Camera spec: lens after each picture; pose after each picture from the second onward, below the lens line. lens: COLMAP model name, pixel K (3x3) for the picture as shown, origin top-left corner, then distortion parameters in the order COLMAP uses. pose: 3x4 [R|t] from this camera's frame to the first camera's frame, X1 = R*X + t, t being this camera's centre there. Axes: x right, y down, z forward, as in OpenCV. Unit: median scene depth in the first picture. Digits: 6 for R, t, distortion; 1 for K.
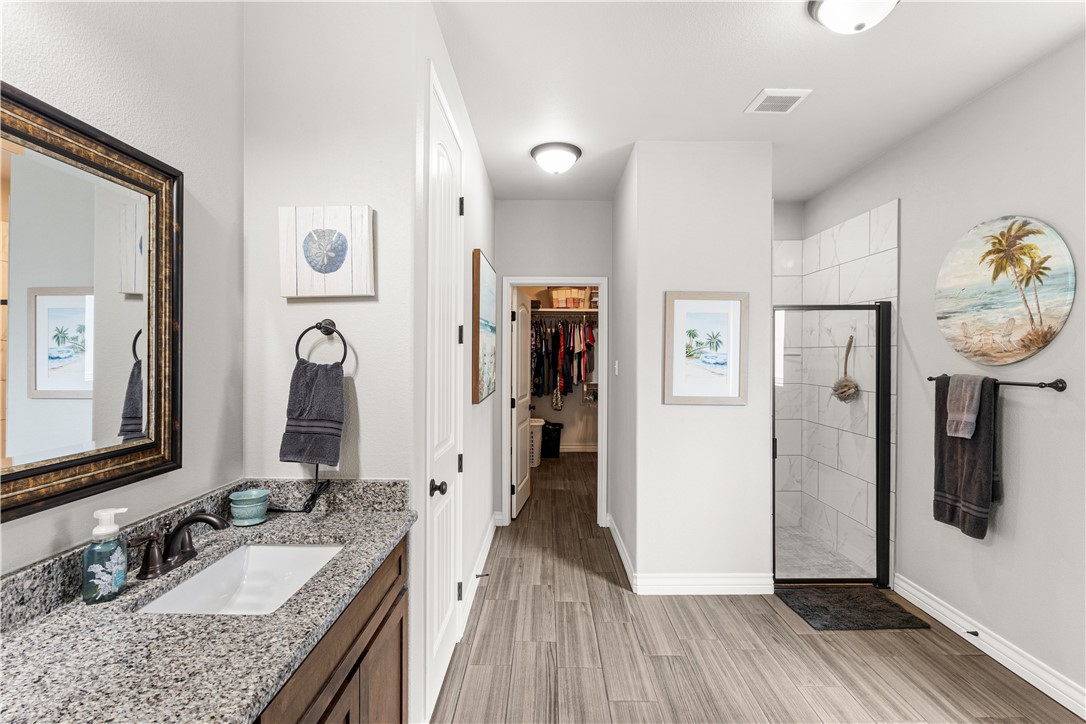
lens RADIAL K [[496.8, 0, 543.8], [0, 496.8, 365.1], [0, 0, 1]] dist [-0.007915, 0.000241]
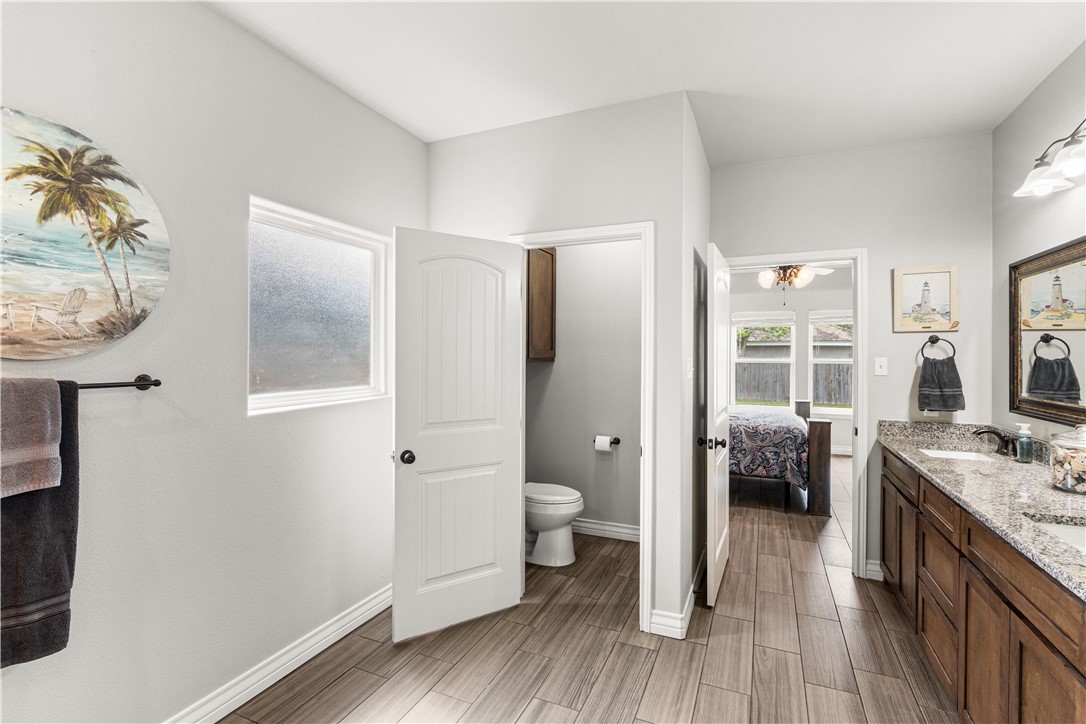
lens RADIAL K [[496.8, 0, 544.8], [0, 496.8, 358.5], [0, 0, 1]] dist [-0.007915, 0.000241]
pose [[-0.915193, -0.012181, 0.402831, 0.105992], [-0.003506, 0.999746, 0.022266, -0.017915], [-0.403000, 0.018966, -0.915003, 1.389987]]
